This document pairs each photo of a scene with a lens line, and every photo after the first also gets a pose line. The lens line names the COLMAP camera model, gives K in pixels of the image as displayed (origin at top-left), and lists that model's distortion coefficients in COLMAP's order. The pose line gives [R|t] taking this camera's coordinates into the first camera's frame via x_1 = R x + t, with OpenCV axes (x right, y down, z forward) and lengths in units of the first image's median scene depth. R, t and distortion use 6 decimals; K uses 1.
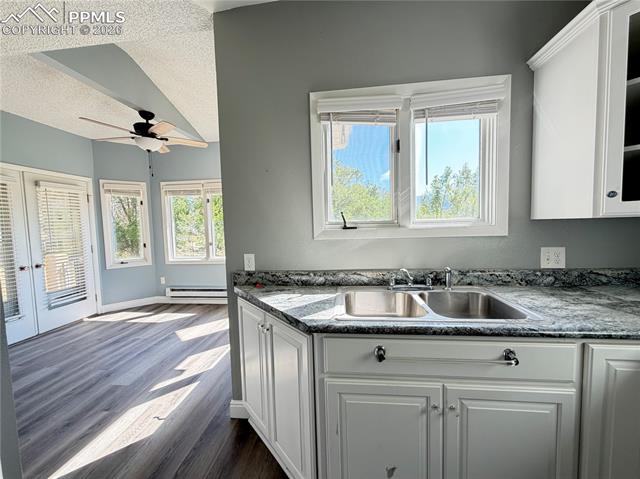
lens RADIAL K [[255.0, 0, 321.5], [0, 255.0, 241.0], [0, 0, 1]] dist [0.001873, -0.000382]
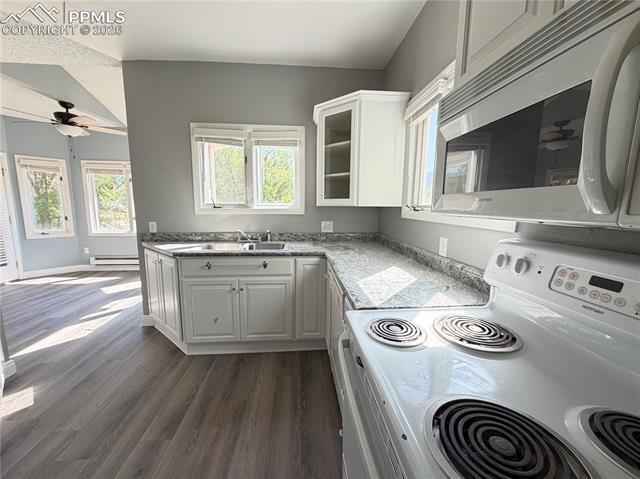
lens RADIAL K [[255.0, 0, 319.5], [0, 255.0, 240.6], [0, 0, 1]] dist [0.001873, -0.000382]
pose [[0.981363, 0.010769, 0.191860, 0.407452], [-0.023783, 0.997559, 0.065653, 0.037287], [-0.190684, -0.068992, 0.979224, -0.710195]]
